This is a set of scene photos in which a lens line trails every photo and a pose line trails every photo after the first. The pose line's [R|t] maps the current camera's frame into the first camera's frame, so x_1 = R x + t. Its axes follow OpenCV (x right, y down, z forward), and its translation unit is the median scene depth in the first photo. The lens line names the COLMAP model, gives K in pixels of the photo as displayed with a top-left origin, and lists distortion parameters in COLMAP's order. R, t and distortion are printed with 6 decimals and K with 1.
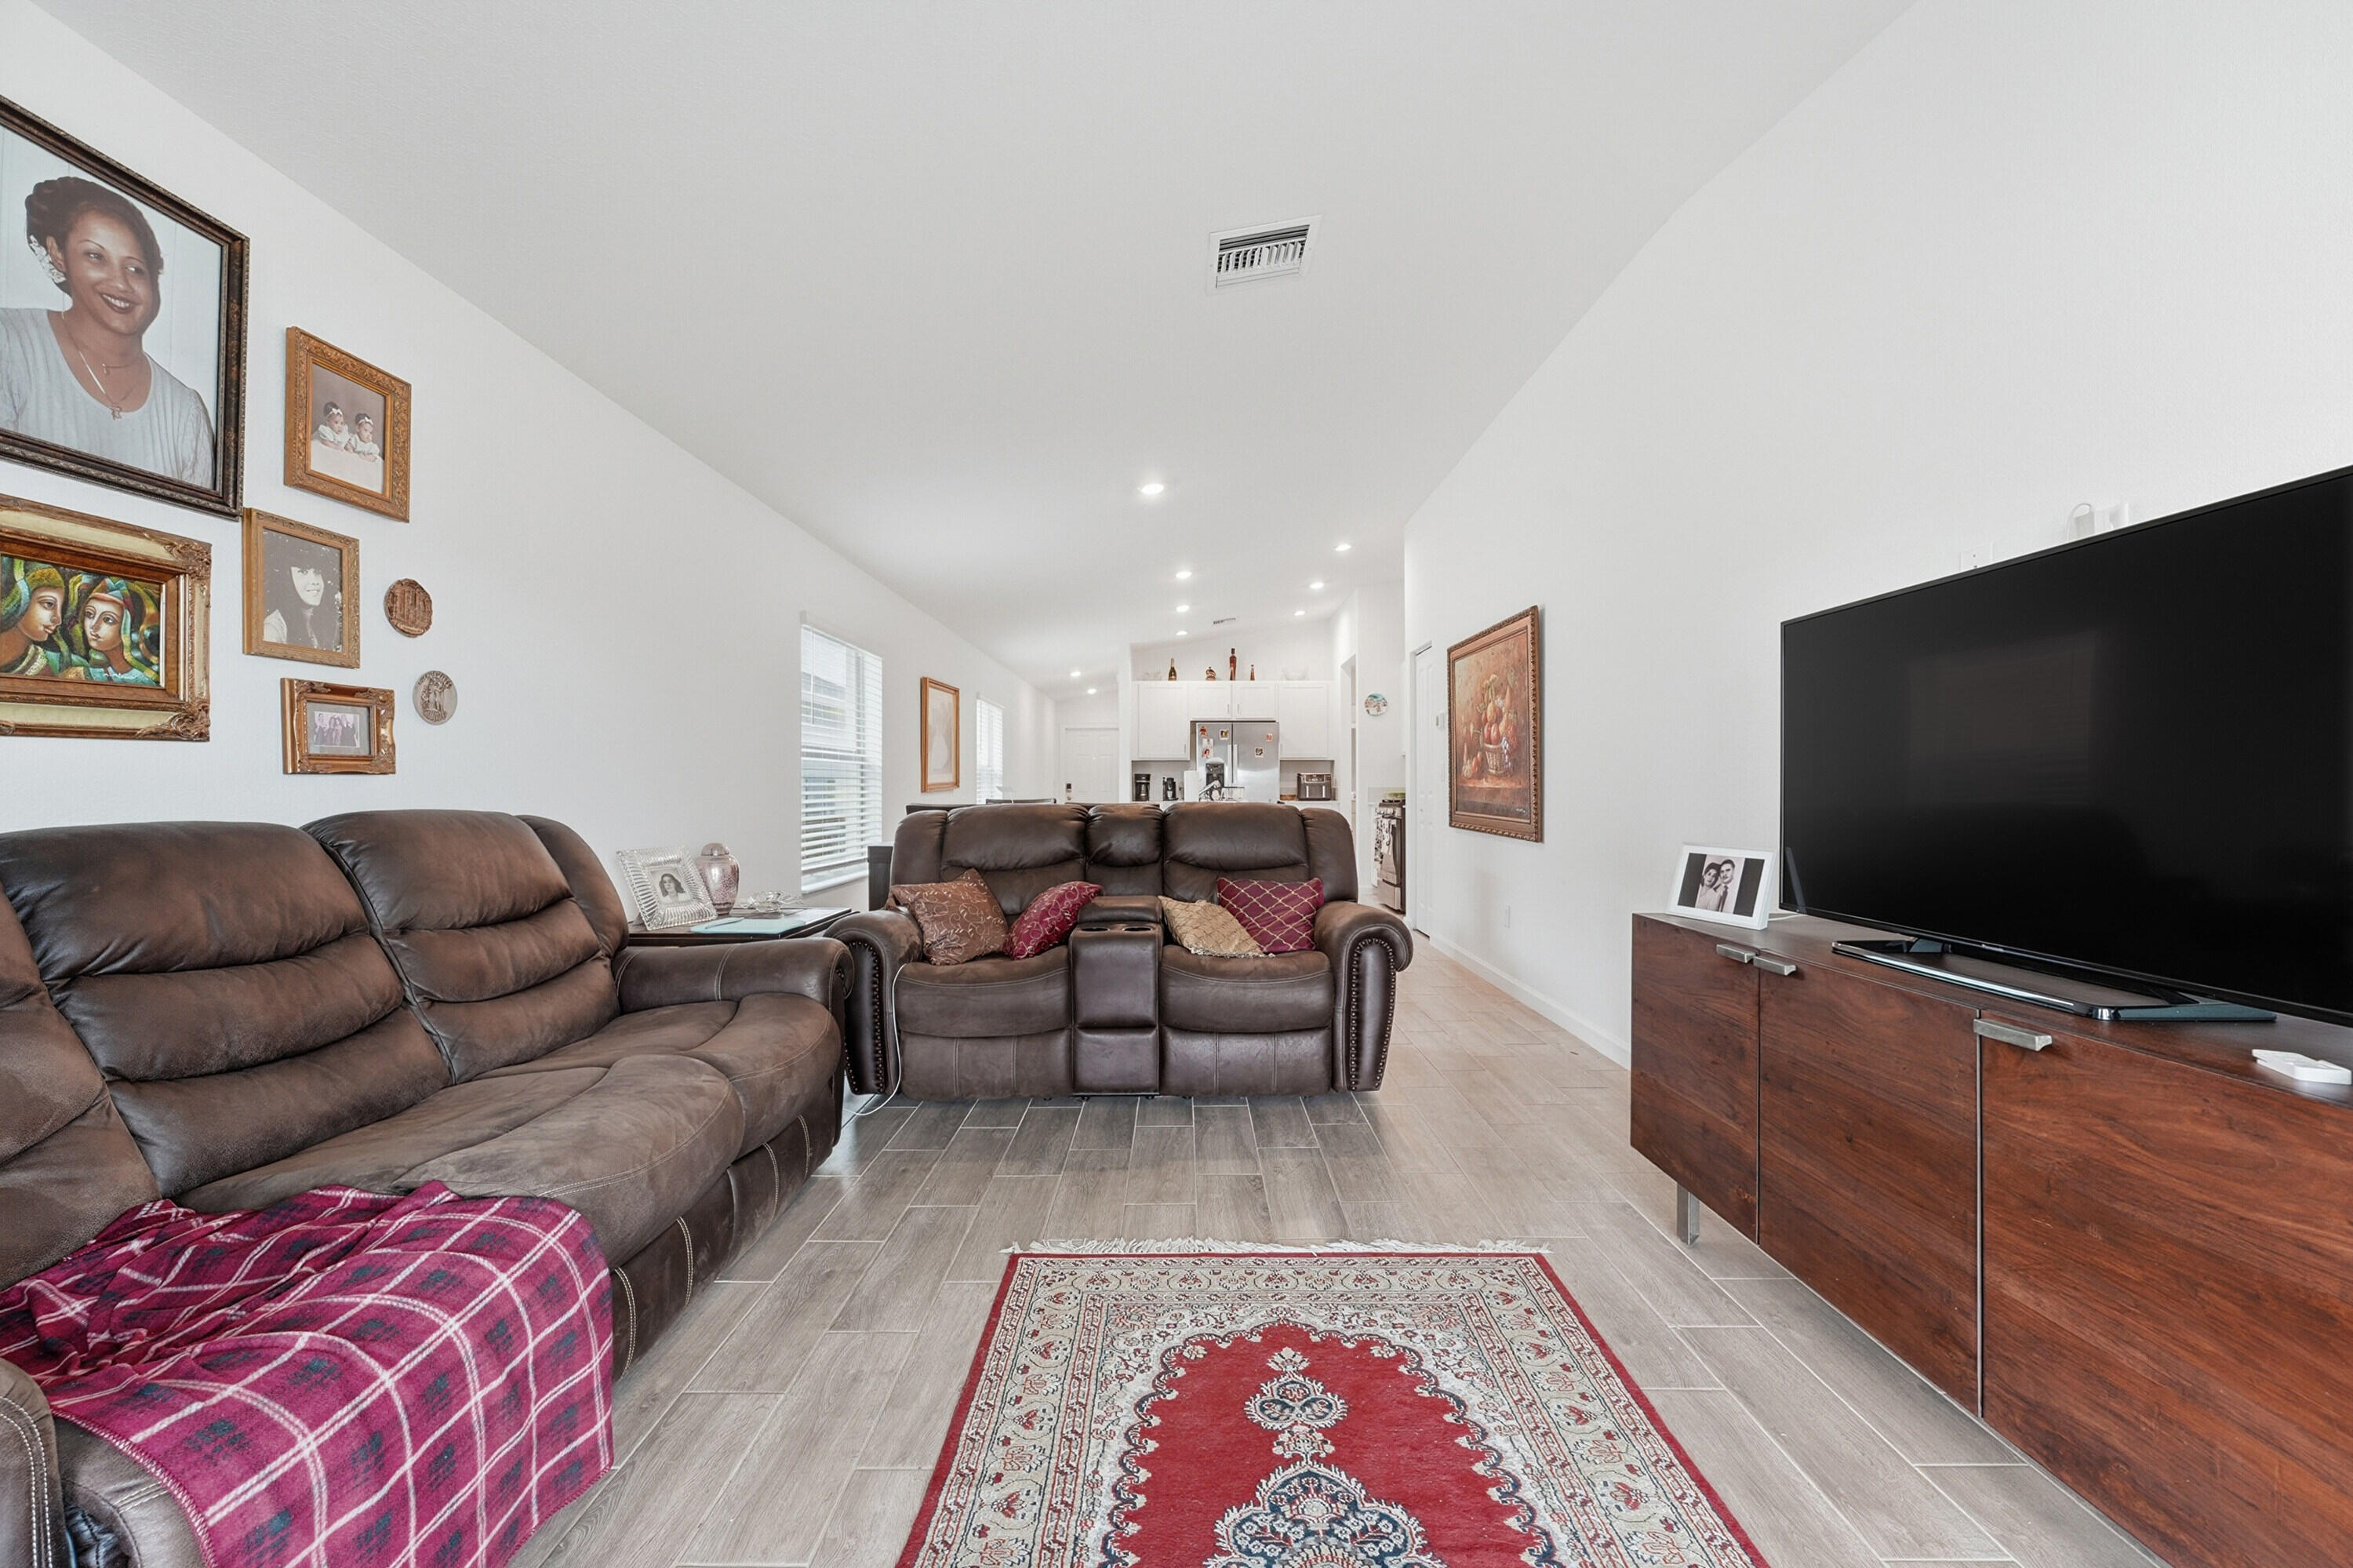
lens RADIAL K [[952.7, 0, 1169.8], [0, 952.7, 784.4], [0, 0, 1]] dist [-0.002269, -0.000016]
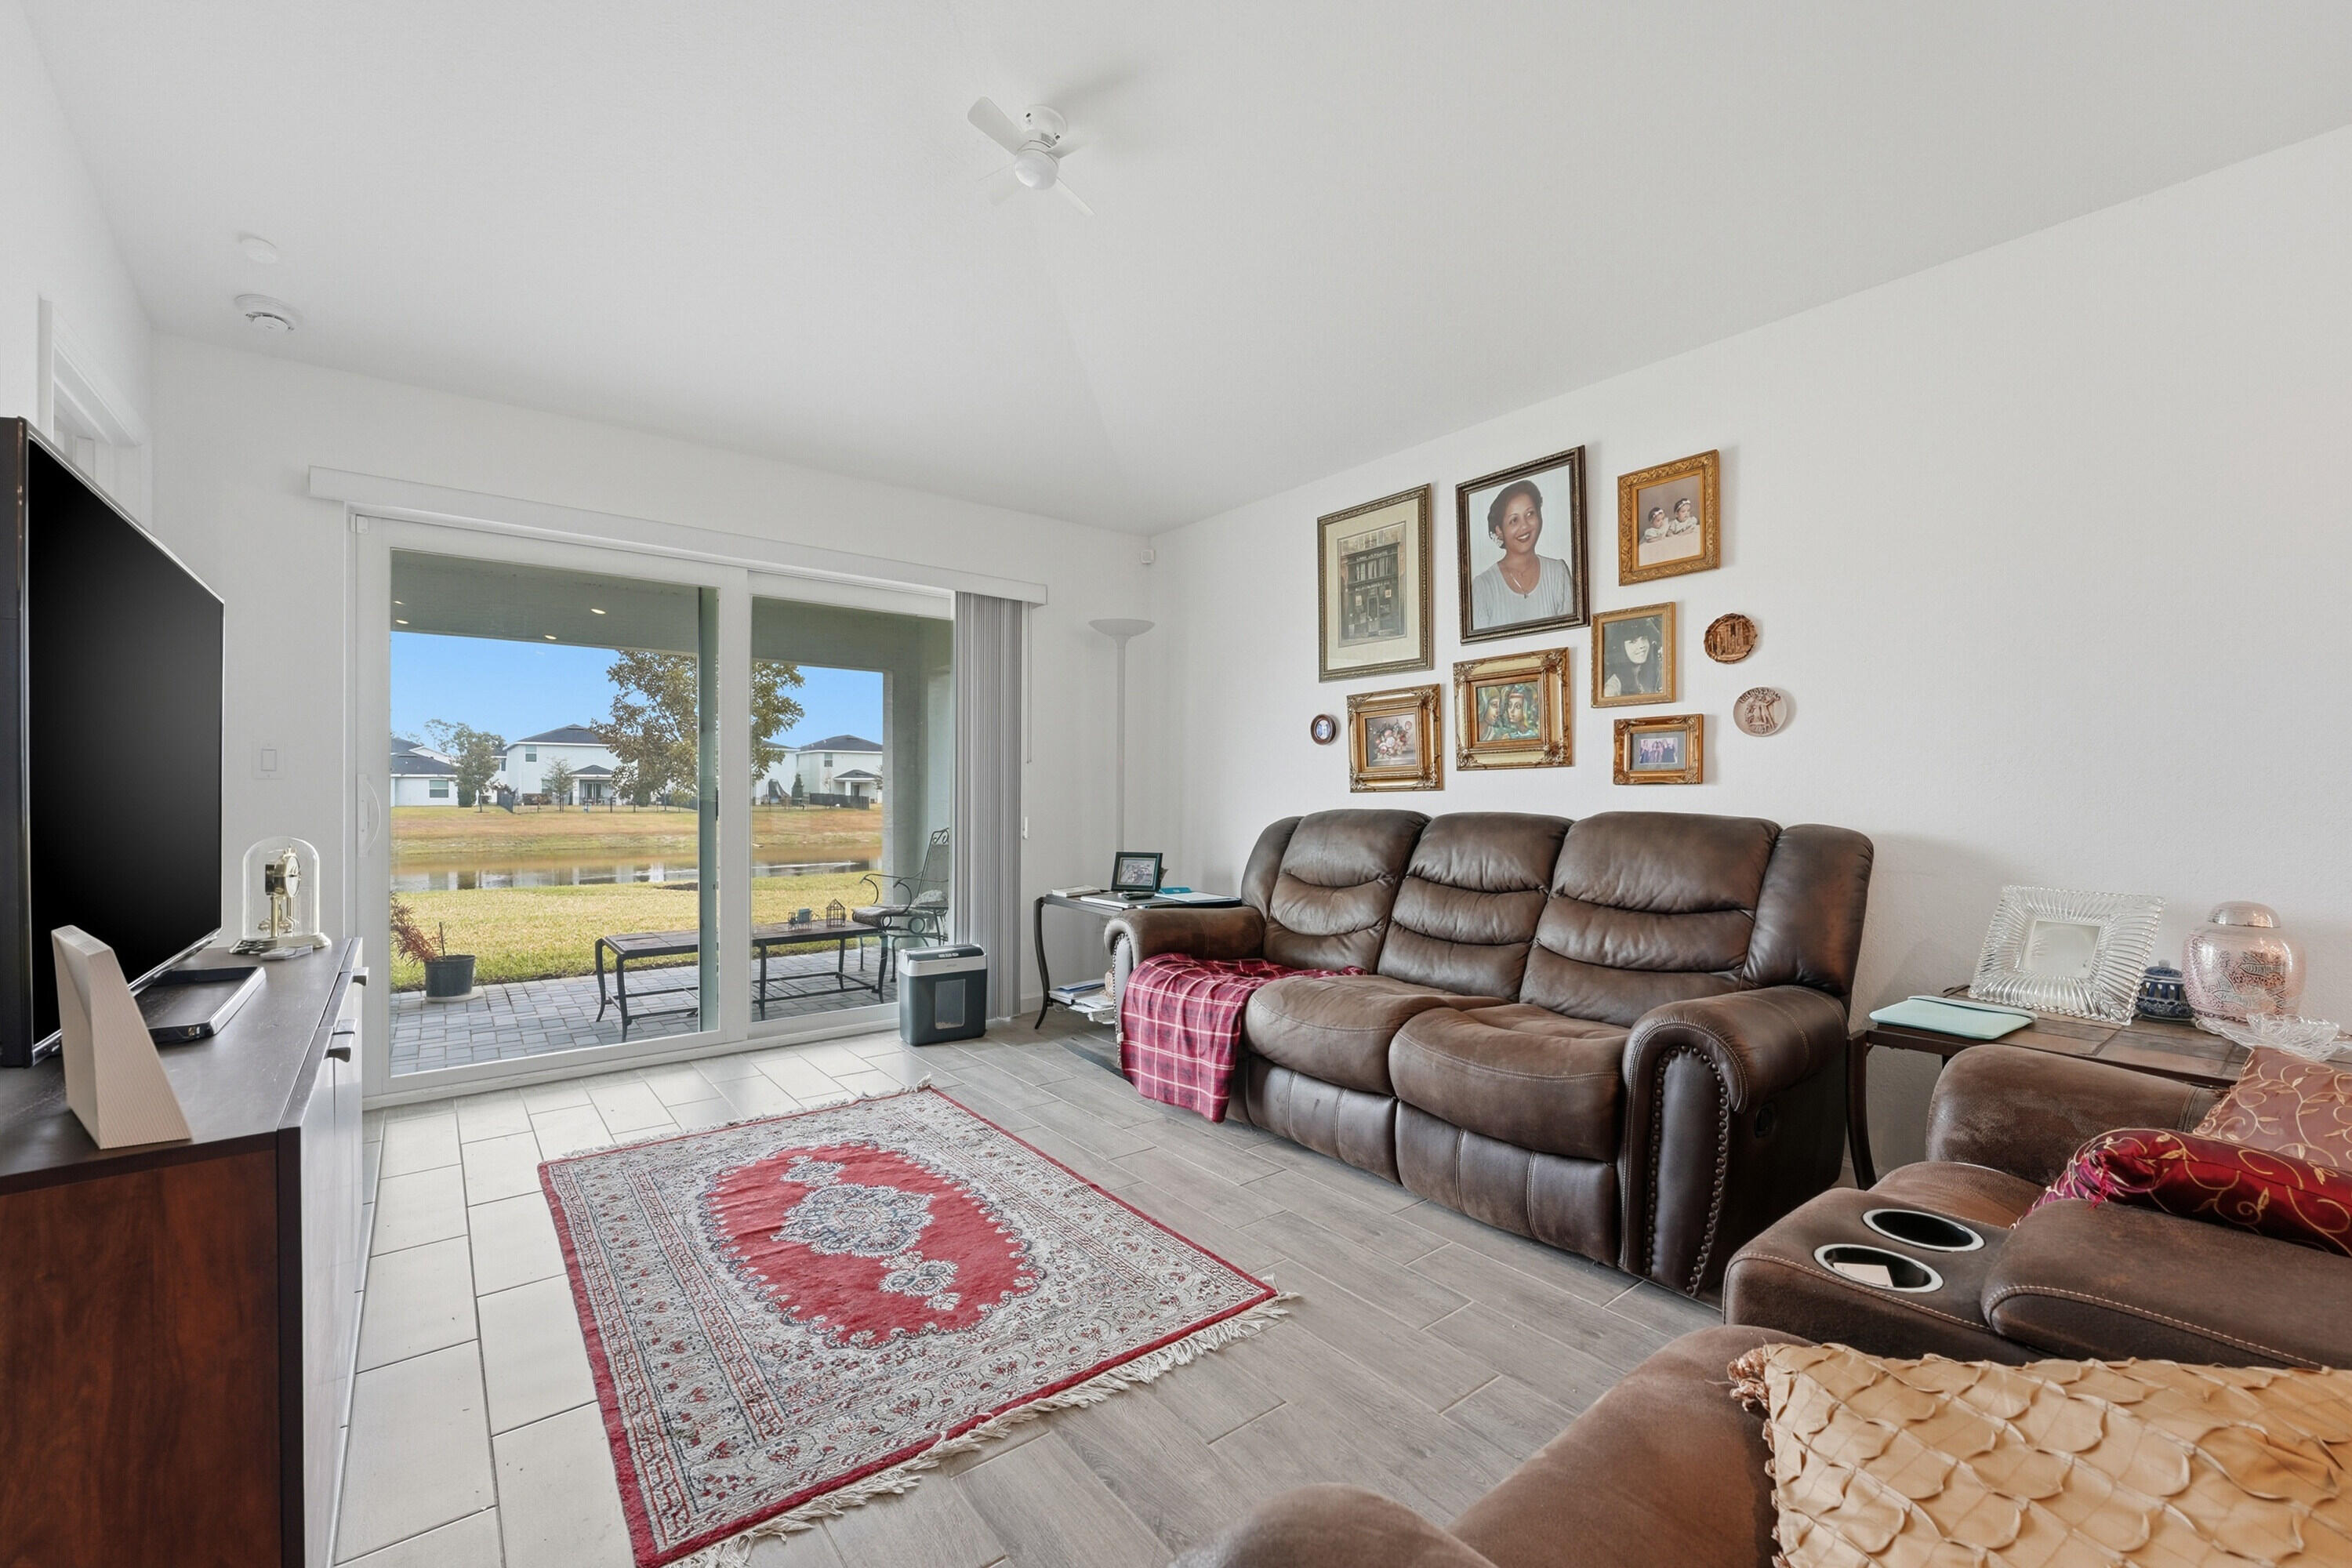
lens RADIAL K [[952.3, 0, 1177.8], [0, 952.3, 791.3], [0, 0, 1]] dist [-0.002269, -0.000016]
pose [[-0.781700, -0.002349, -0.623651, 0.569036], [0.000463, 0.999990, -0.004347, 0.005769], [0.623655, -0.003686, -0.781691, 1.912016]]
